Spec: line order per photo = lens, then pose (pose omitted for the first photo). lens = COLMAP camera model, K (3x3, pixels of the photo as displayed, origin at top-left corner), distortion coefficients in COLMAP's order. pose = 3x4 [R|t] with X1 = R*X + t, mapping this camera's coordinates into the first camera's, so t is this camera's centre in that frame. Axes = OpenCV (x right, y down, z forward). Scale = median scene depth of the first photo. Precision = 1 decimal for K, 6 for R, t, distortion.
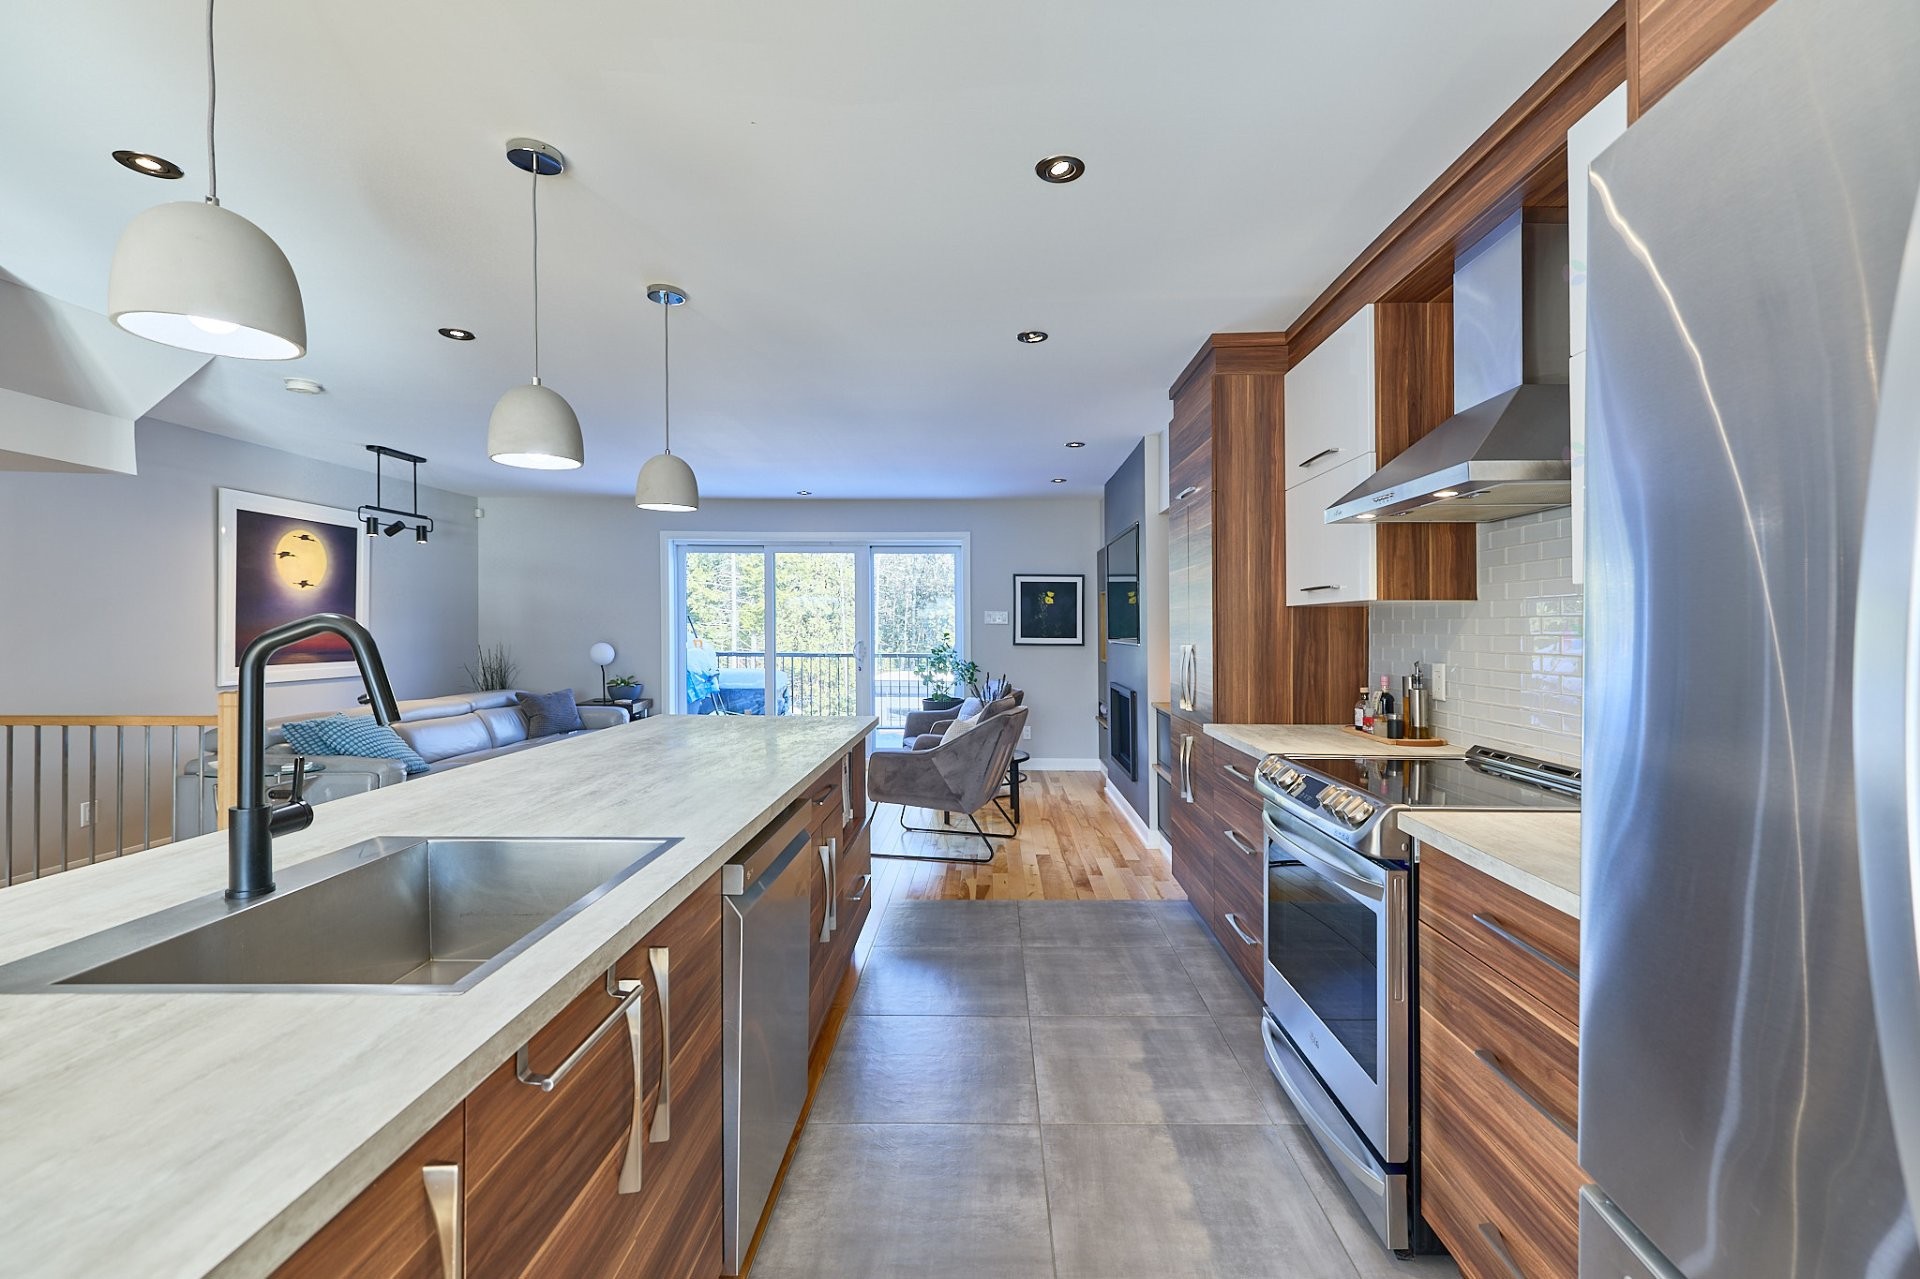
lens RADIAL K [[830.4, 0, 983.1], [0, 830.4, 633.0], [0, 0, 1]] dist [0.005819, -0.002368]
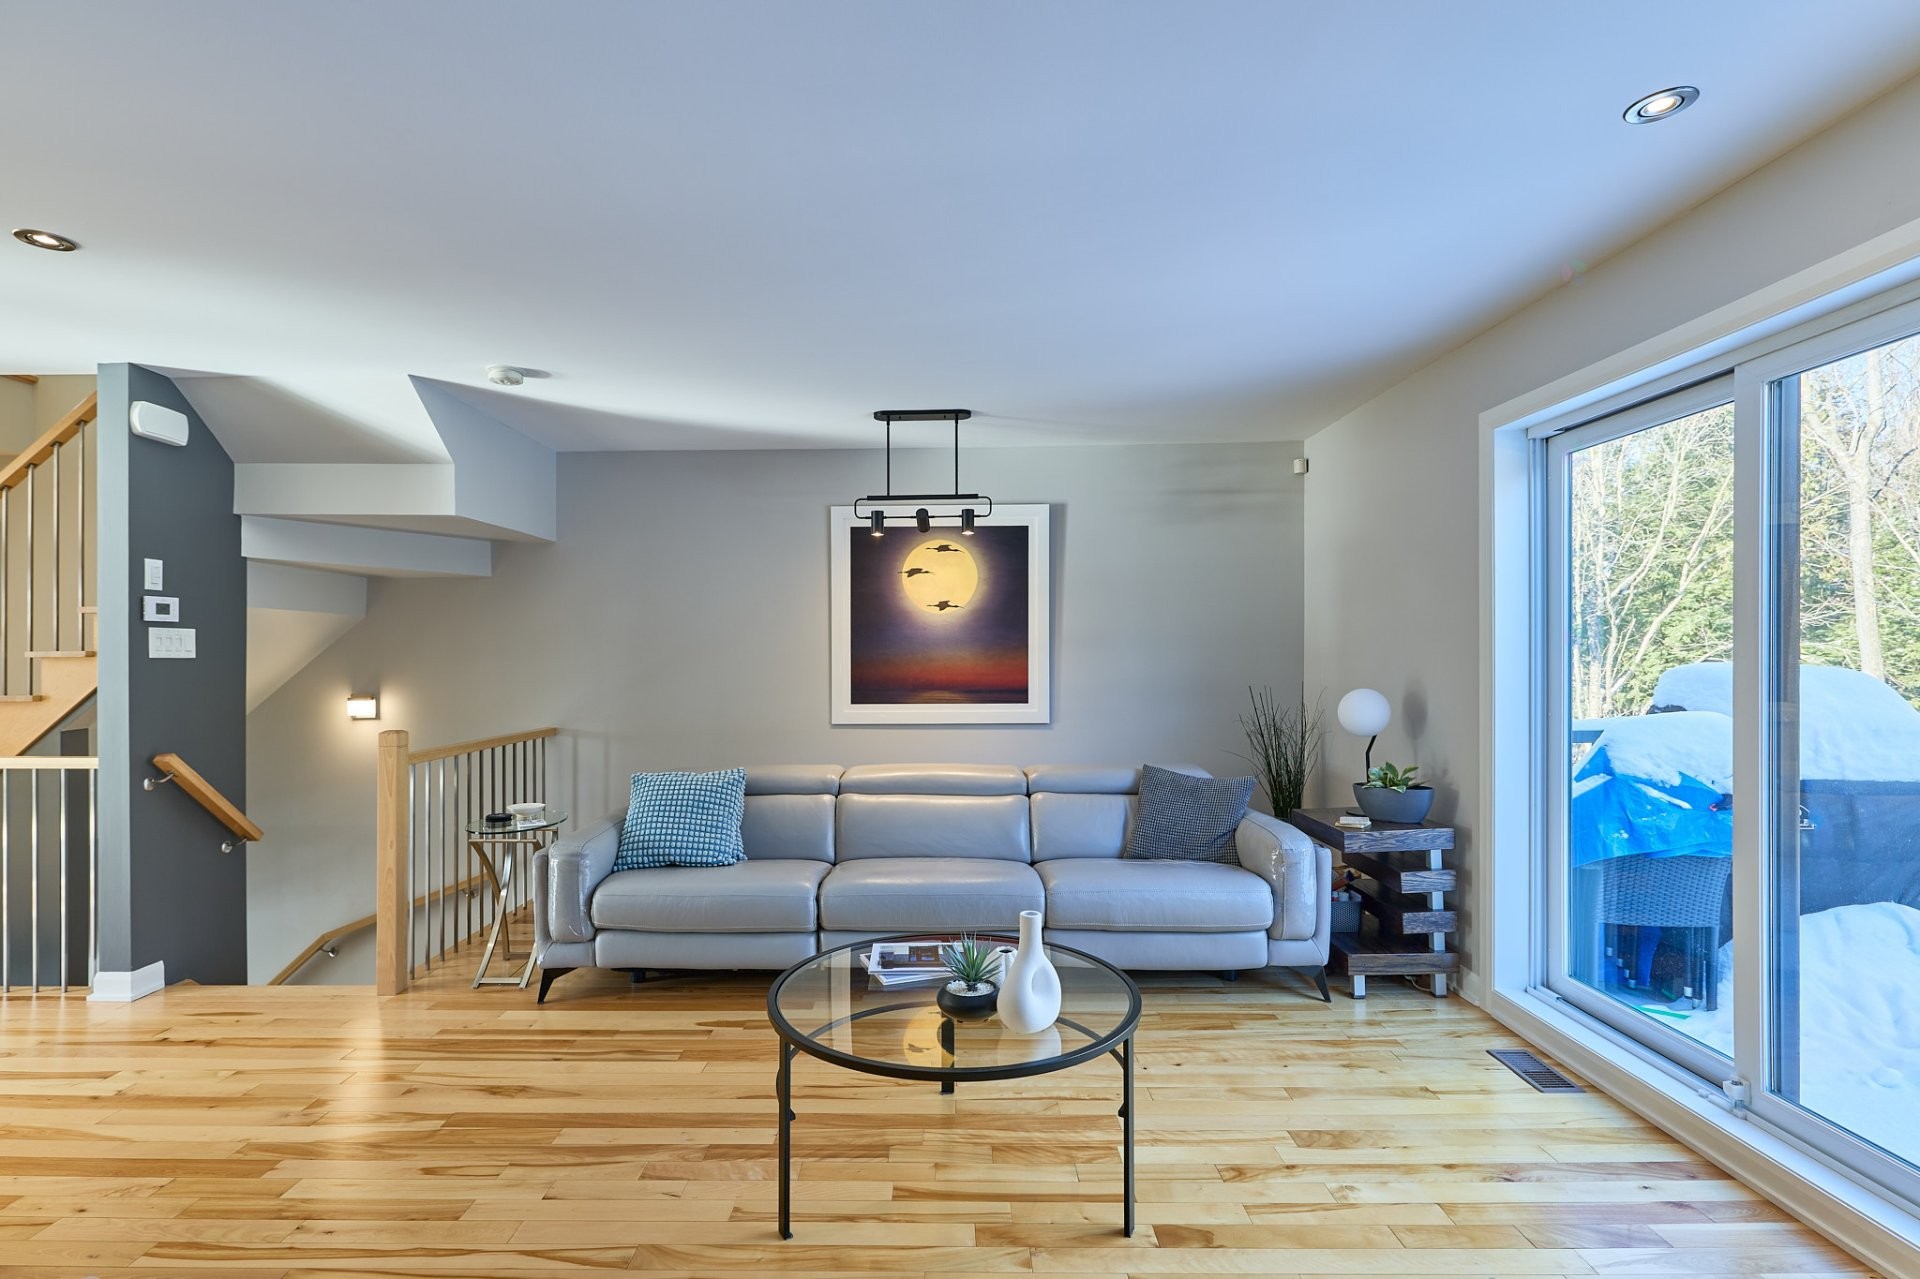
lens RADIAL K [[901.1, 0, 932.0], [0, 901.1, 663.7], [0, 0, 1]] dist [0.001093, 0.001046]
pose [[-0.010621, 0.003295, -0.999938, 0.070648], [-0.000010, 0.999995, 0.003296, -0.005027], [0.999944, 0.000045, -0.010621, 1.055201]]
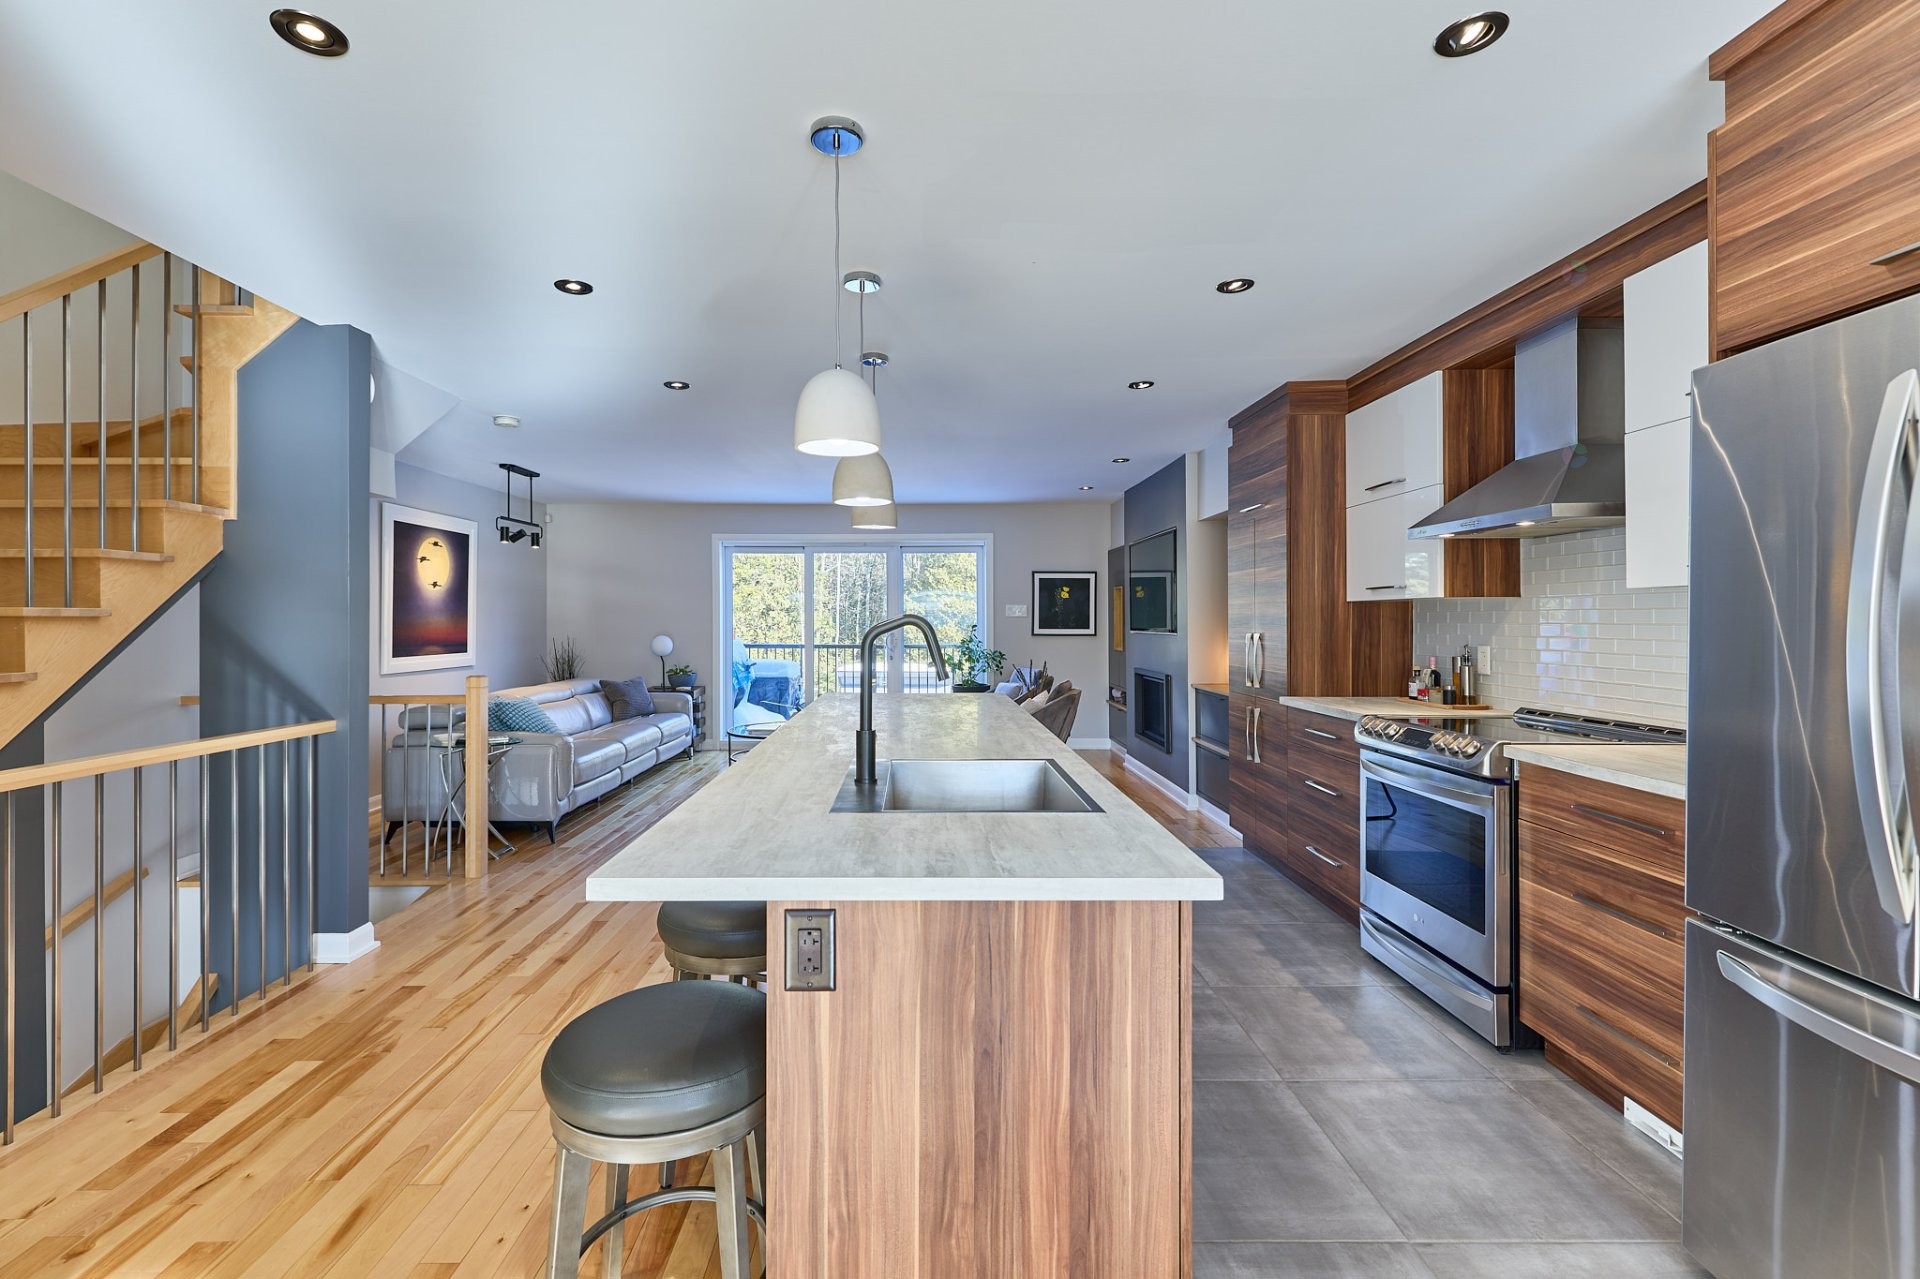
lens RADIAL K [[830.4, 0, 913.4], [0, 830.4, 628.2], [0, 0, 1]] dist [0.005819, -0.002368]
pose [[0.999976, -0.005139, -0.004735, -0.164433], [0.005156, 0.999980, 0.003590, -0.000011], [0.004716, -0.003615, 0.999982, -0.144160]]
